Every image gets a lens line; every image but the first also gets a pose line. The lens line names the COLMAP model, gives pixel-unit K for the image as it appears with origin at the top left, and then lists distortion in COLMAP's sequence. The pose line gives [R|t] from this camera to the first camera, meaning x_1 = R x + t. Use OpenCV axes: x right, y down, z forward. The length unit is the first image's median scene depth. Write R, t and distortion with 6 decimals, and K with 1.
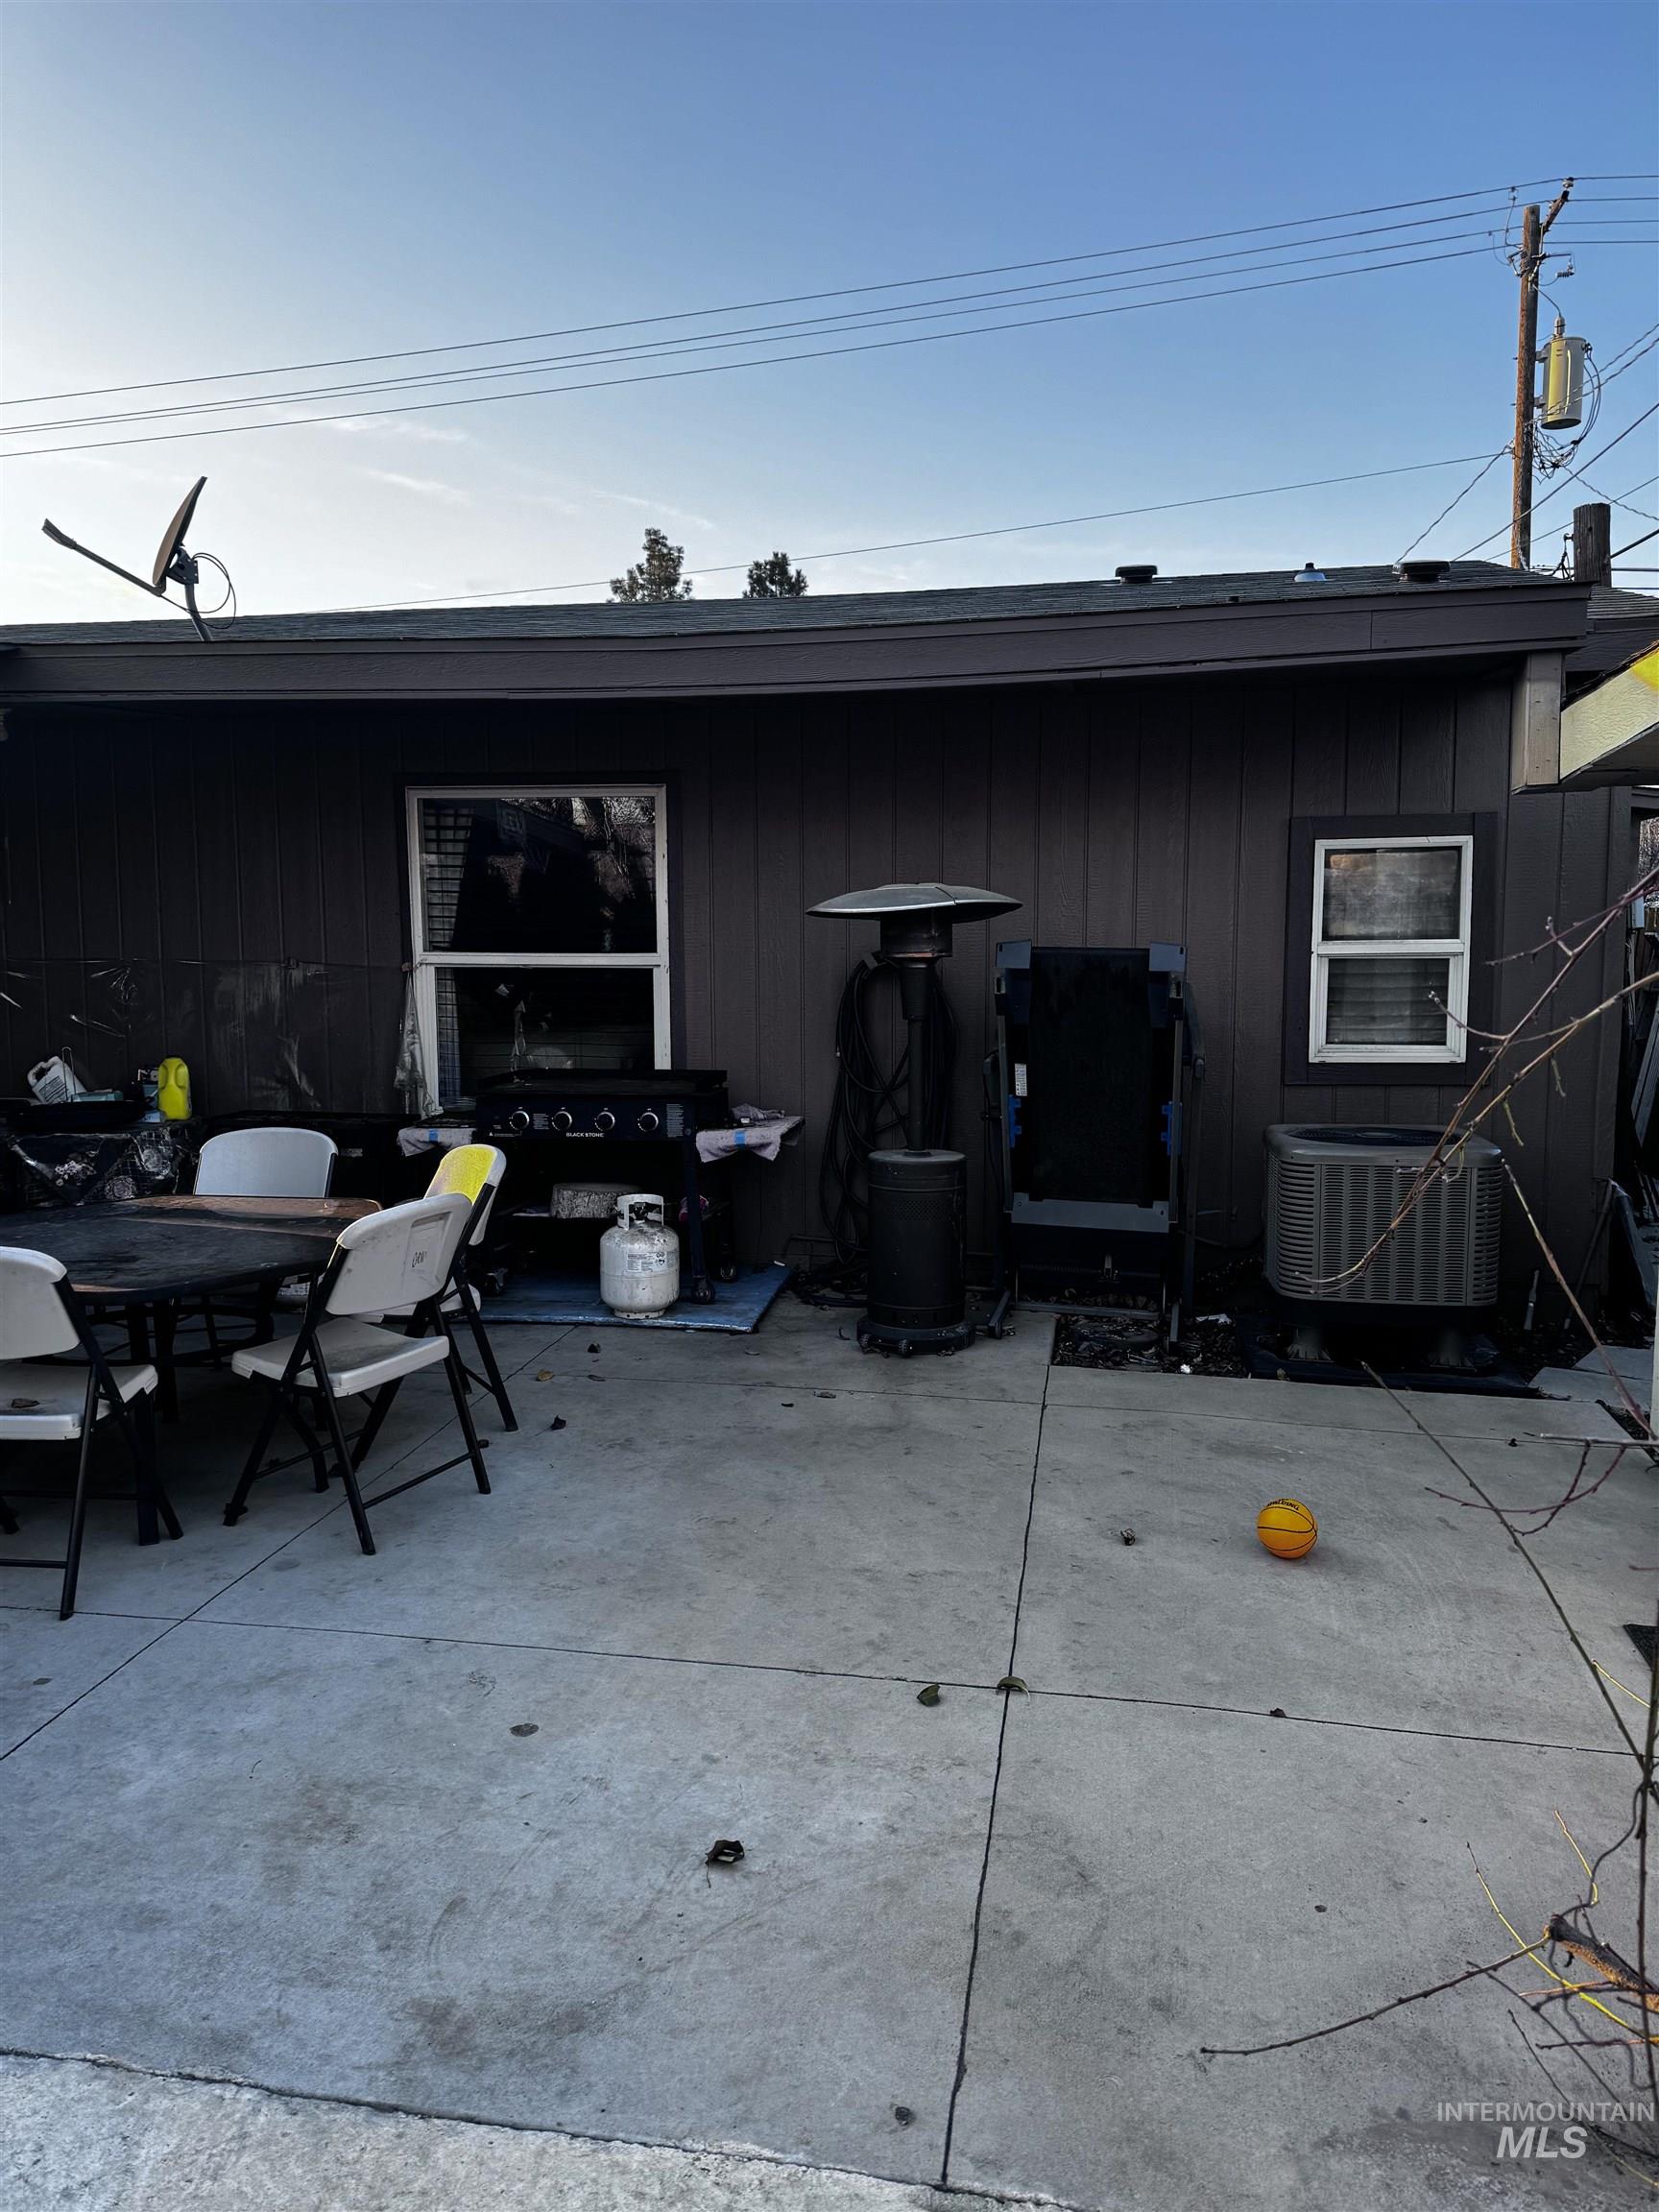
lens RADIAL K [[1561.8, 0, 829.5], [0, 1561.8, 1106.0], [0, 0, 1]] dist [0.036200, -0.043566]
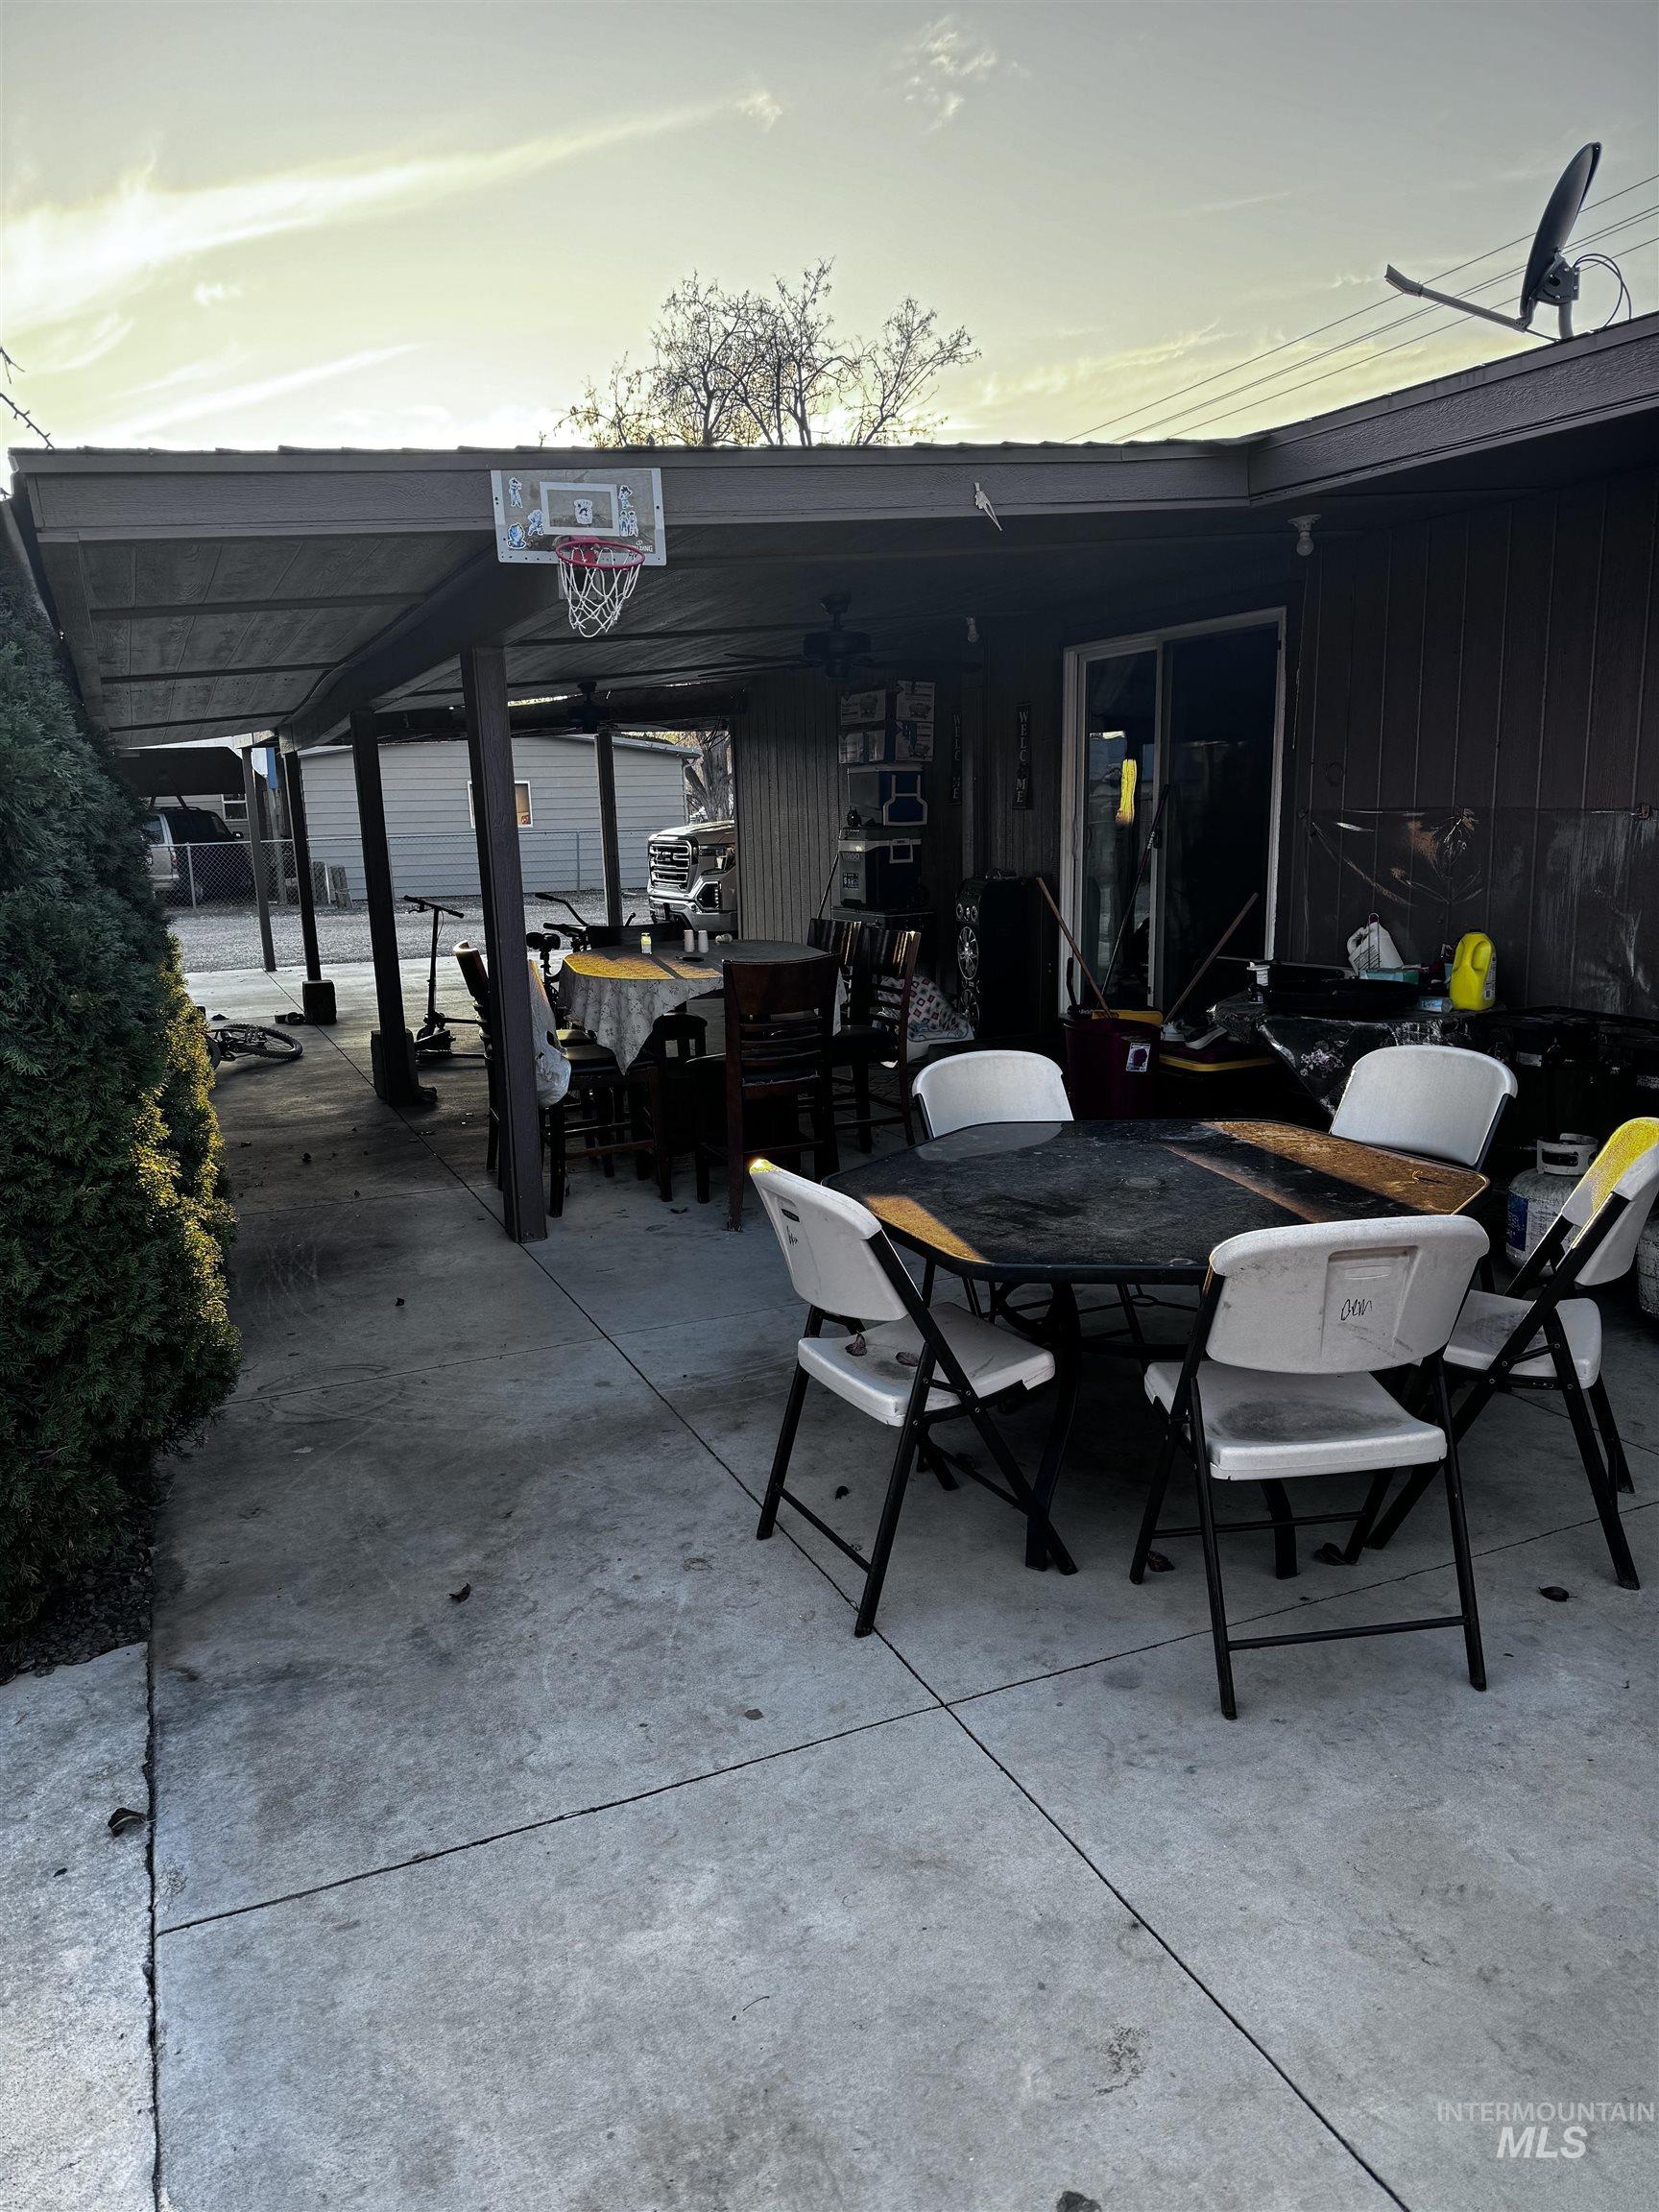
lens RADIAL K [[1561.8, 0, 829.5], [0, 1561.8, 1106.0], [0, 0, 1]] dist [0.036200, -0.043566]
pose [[0.550932, 0.147689, -0.821378, 0.080629], [-0.061260, 0.988718, 0.136689, -0.035450], [0.832299, -0.024989, 0.553764, 0.300568]]
